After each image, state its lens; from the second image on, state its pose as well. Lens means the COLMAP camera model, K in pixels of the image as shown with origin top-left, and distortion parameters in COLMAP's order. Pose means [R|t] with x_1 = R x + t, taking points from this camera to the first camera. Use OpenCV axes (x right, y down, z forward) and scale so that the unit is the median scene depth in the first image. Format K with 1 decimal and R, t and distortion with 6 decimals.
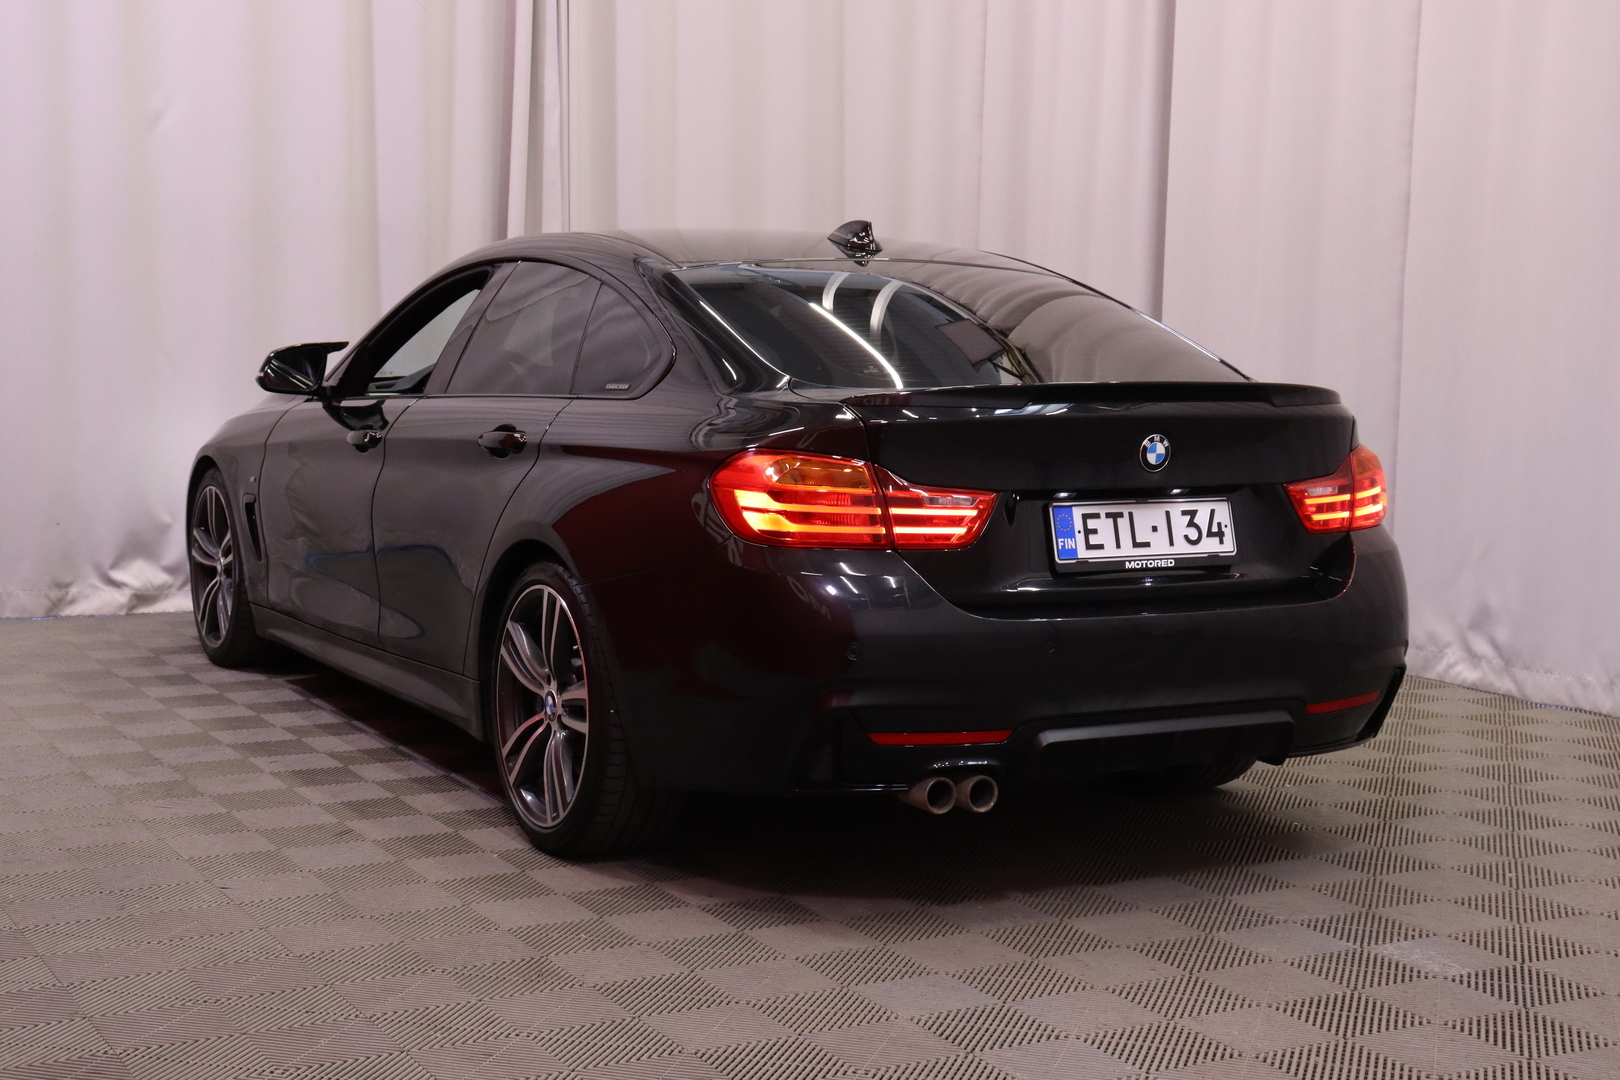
lens RADIAL K [[2537.2, 0, 817.4], [0, 2537.2, 540.3], [0, 0, 1]] dist [-0.226266, 0.000000]
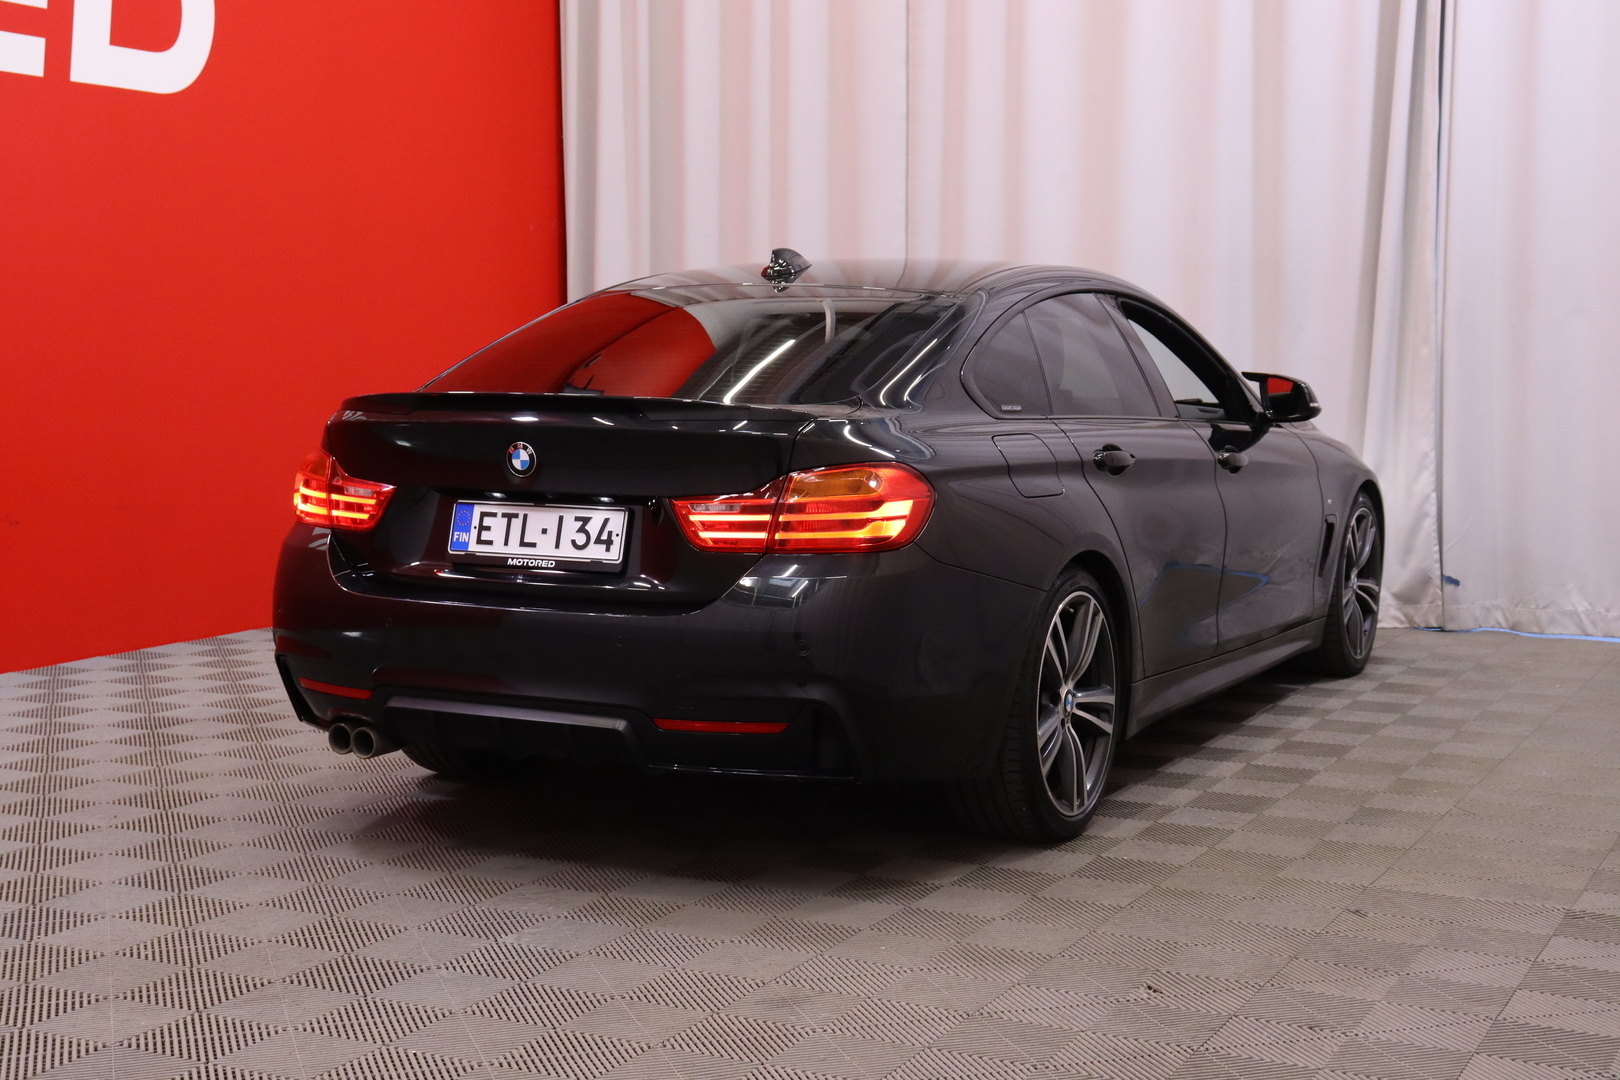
lens RADIAL K [[2305.8, 0, 823.5], [0, 2305.8, 544.9], [0, 0, 1]] dist [0.024584, 0.000000]
pose [[0.559284, 0.067666, -0.826210, 1.017528], [-0.075159, 0.996697, 0.030752, -0.038061], [0.825562, 0.044898, 0.562522, 0.553106]]
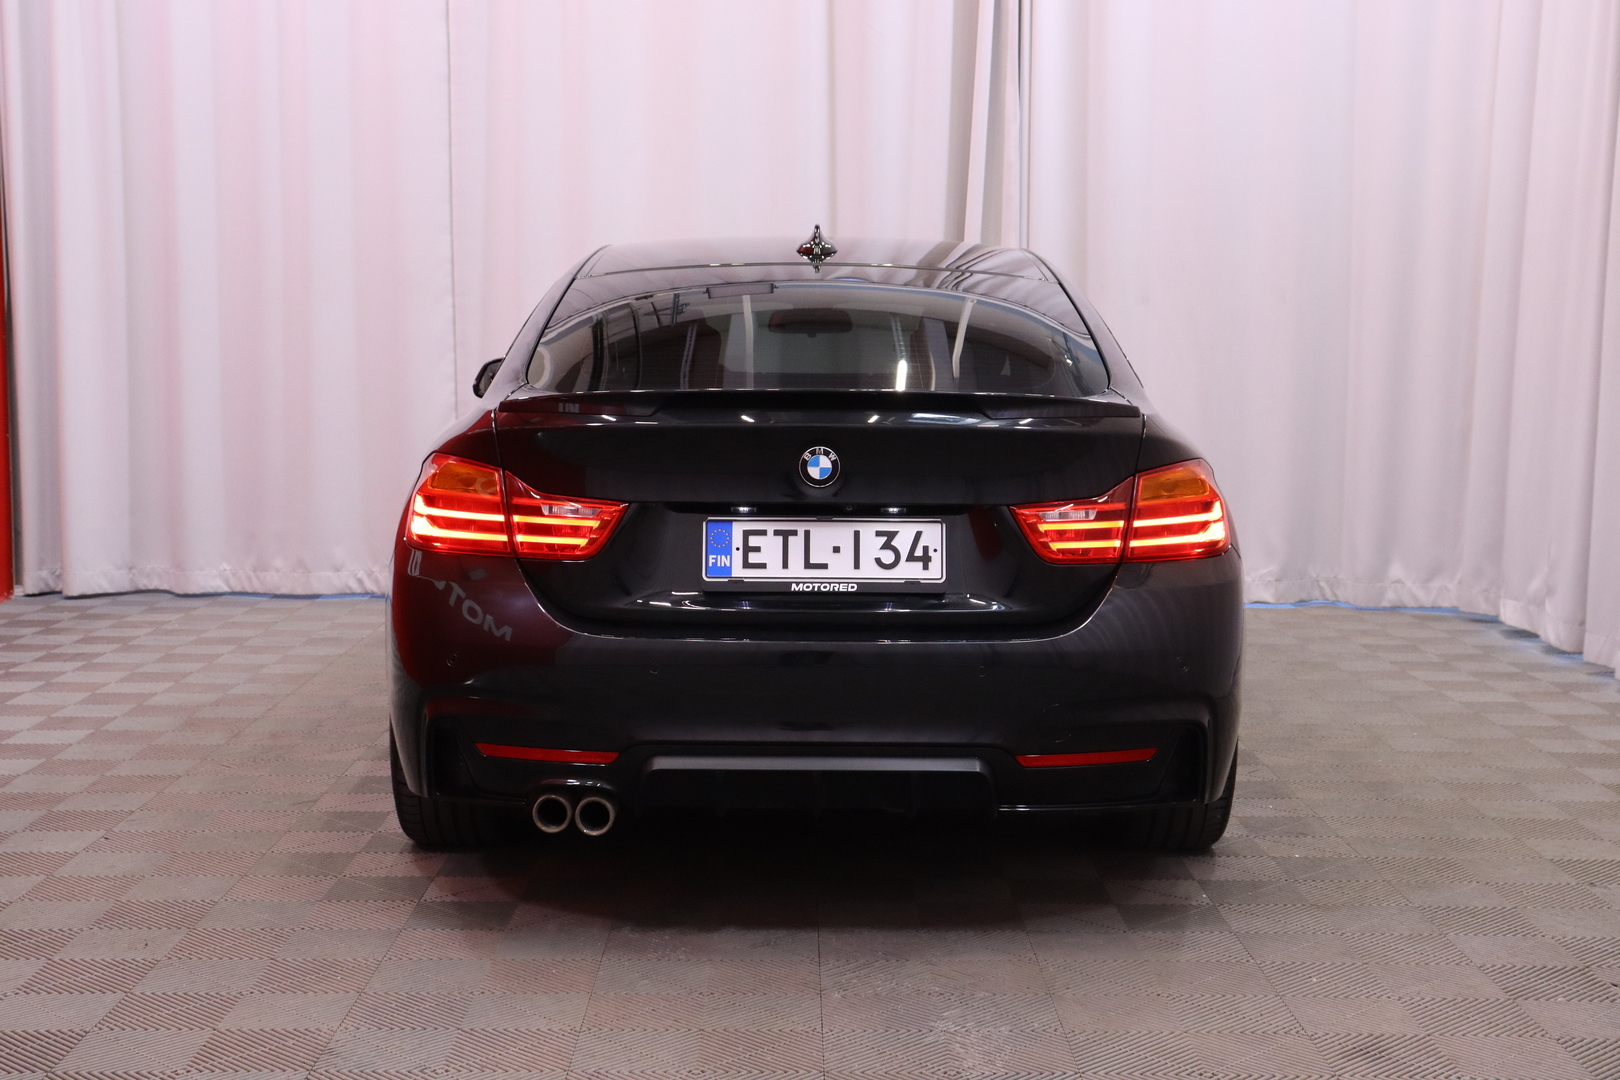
lens RADIAL K [[2305.8, 0, 853.8], [0, 2305.8, 583.6], [0, 0, 1]] dist [0.024584, 0.000000]
pose [[0.884029, 0.049463, -0.464808, 0.535605], [-0.041521, 0.998764, 0.027315, -0.015524], [0.465585, -0.004848, 0.884990, 0.261212]]
